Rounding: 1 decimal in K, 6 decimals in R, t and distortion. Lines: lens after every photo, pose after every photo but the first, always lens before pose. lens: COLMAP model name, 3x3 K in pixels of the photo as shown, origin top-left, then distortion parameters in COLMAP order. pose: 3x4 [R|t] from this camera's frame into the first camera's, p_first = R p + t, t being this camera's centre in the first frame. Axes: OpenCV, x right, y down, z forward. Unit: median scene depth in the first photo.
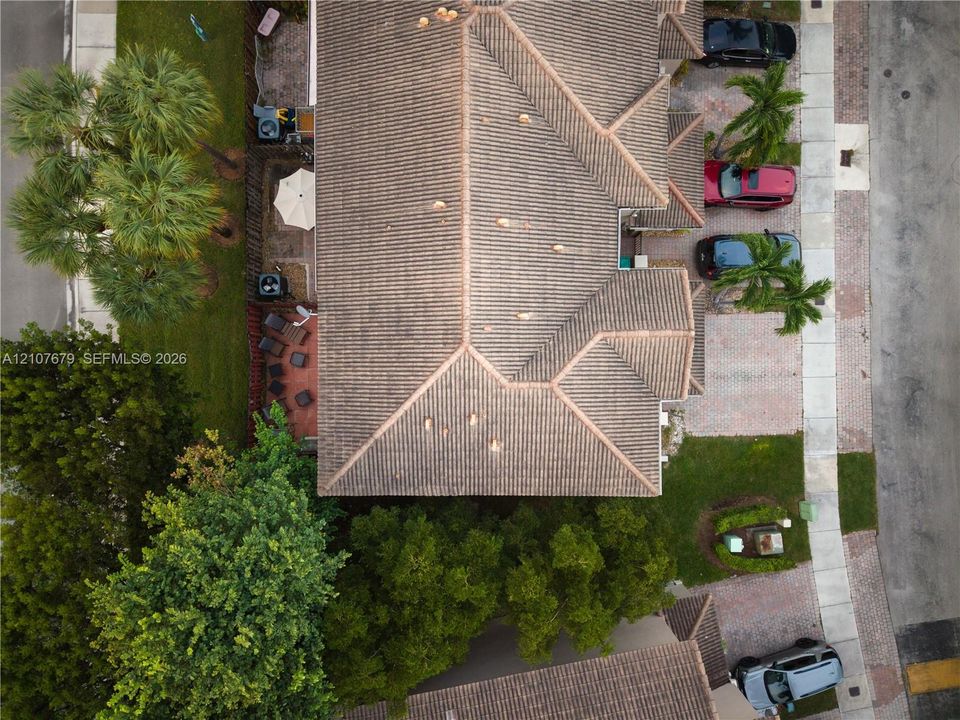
lens RADIAL K [[642.1, 0, 475.6], [0, 642.1, 361.8], [0, 0, 1]] dist [0.031833, -0.031990]
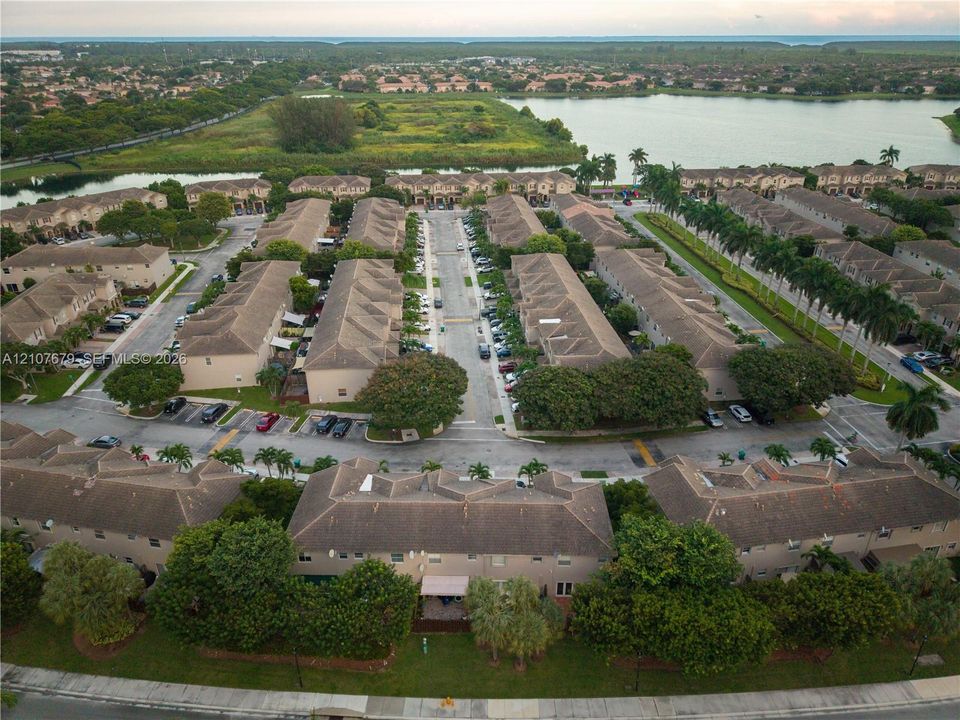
lens RADIAL K [[642.1, 0, 477.9], [0, 642.1, 367.5], [0, 0, 1]] dist [0.031833, -0.031990]
pose [[0.024214, -0.449763, 0.892819, -2.478646], [0.999706, 0.009467, -0.022344, -0.369161], [0.001597, 0.893098, 0.449860, -1.066215]]
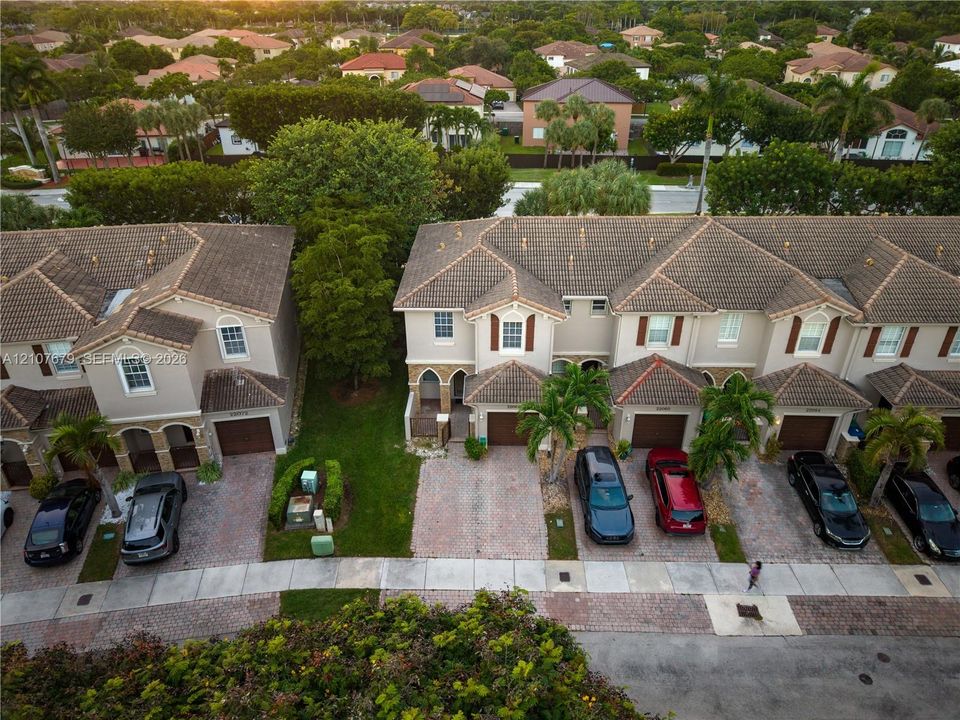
lens RADIAL K [[642.1, 0, 480.0], [0, 642.1, 363.4], [0, 0, 1]] dist [0.031833, -0.031990]
pose [[-0.023450, 0.498065, -0.866822, 1.492471], [-0.999716, -0.008053, 0.022418, -0.000873], [0.004185, 0.867102, 0.498113, 0.454205]]
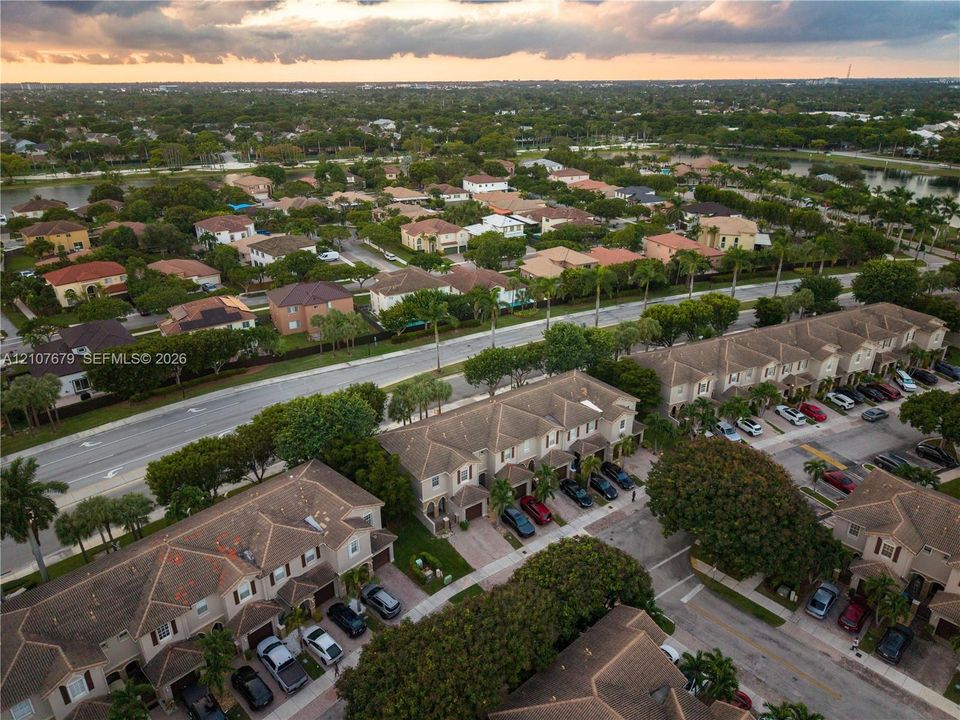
lens RADIAL K [[642.1, 0, 481.5], [0, 642.1, 350.4], [0, 0, 1]] dist [0.031833, -0.031990]
pose [[0.581792, 0.314589, -0.750034, 2.654608], [-0.813331, 0.228681, -0.534974, 1.519878], [0.003222, 0.921270, 0.388910, -0.826544]]
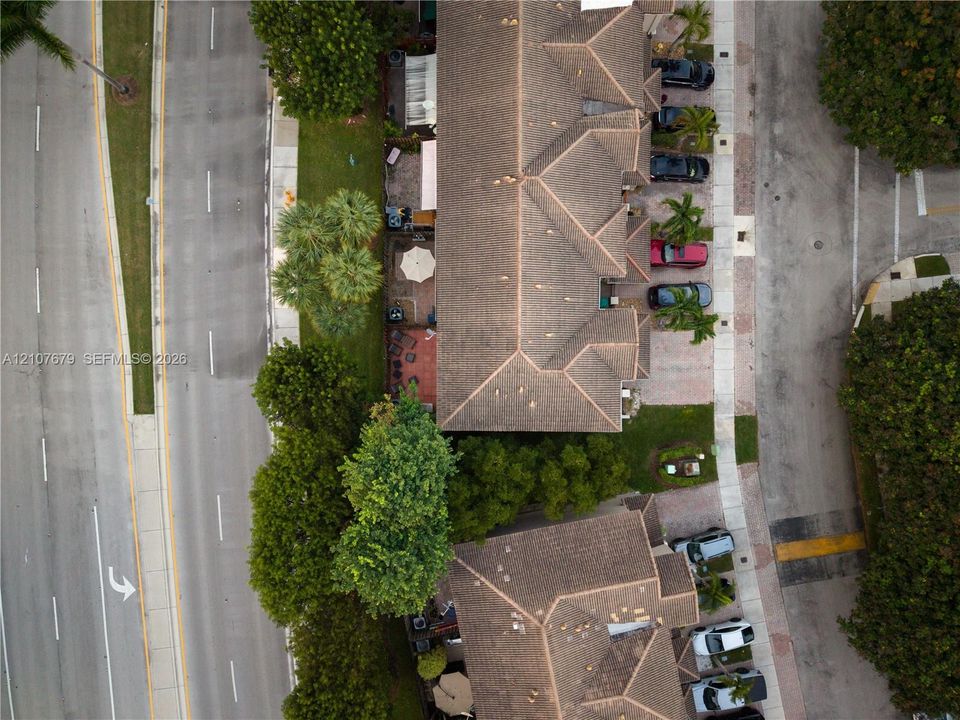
lens RADIAL K [[642.1, 0, 480.8], [0, 642.1, 362.0], [0, 0, 1]] dist [0.031833, -0.031990]
pose [[0.999978, 0.004105, 0.005231, -0.127829], [-0.004110, 0.999991, 0.001028, 0.006979], [-0.005227, -0.001049, 0.999986, -0.850847]]
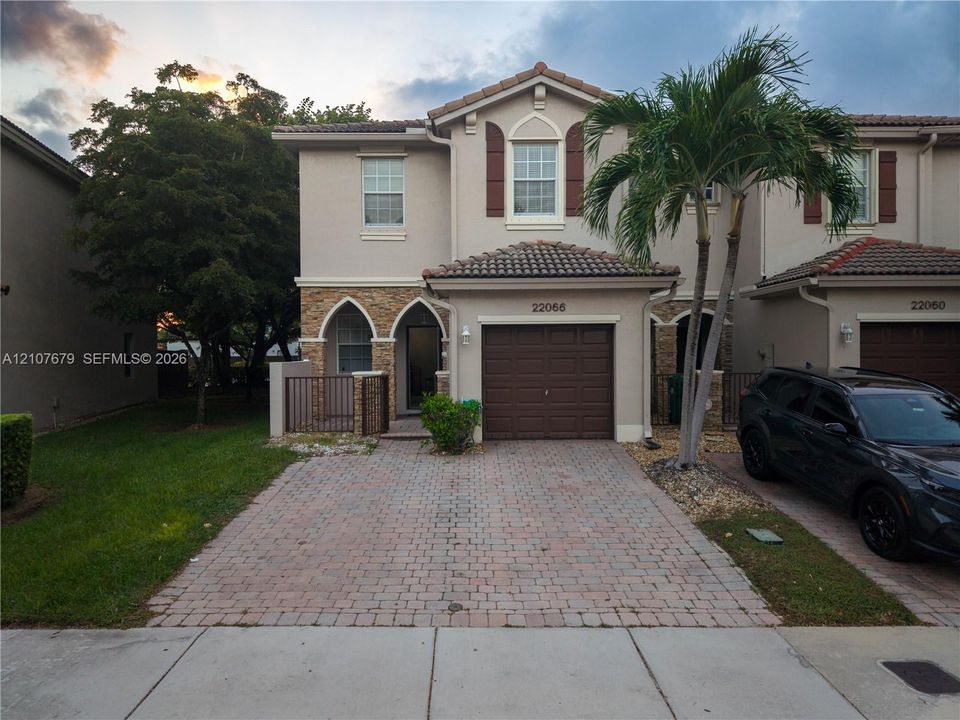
lens RADIAL K [[642.1, 0, 479.1], [0, 642.1, 364.9], [0, 0, 1]] dist [0.031833, -0.031990]
pose [[0.003189, 0.013608, -0.999902, 0.910866], [-0.999967, 0.007458, -0.003088, 0.016476], [0.007416, 0.999880, 0.013631, 1.226396]]
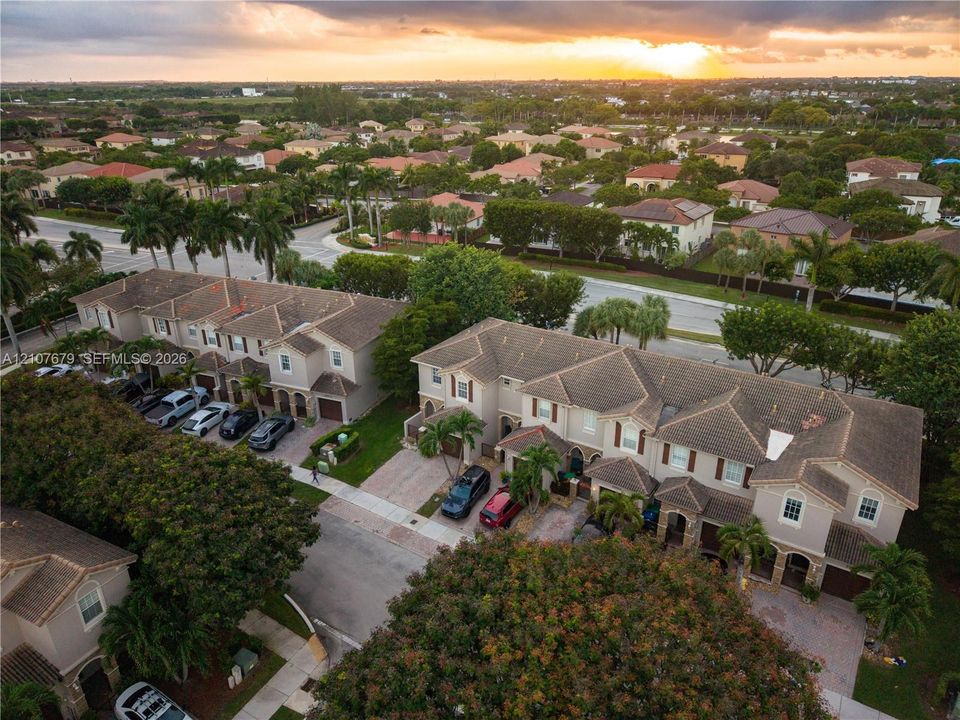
lens RADIAL K [[642.1, 0, 475.6], [0, 642.1, 362.2], [0, 0, 1]] dist [0.031833, -0.031990]
pose [[-0.555488, 0.341012, -0.758383, 1.940882], [-0.831462, -0.216607, 0.511617, -1.194098], [0.010196, 0.914764, 0.403861, 0.076336]]
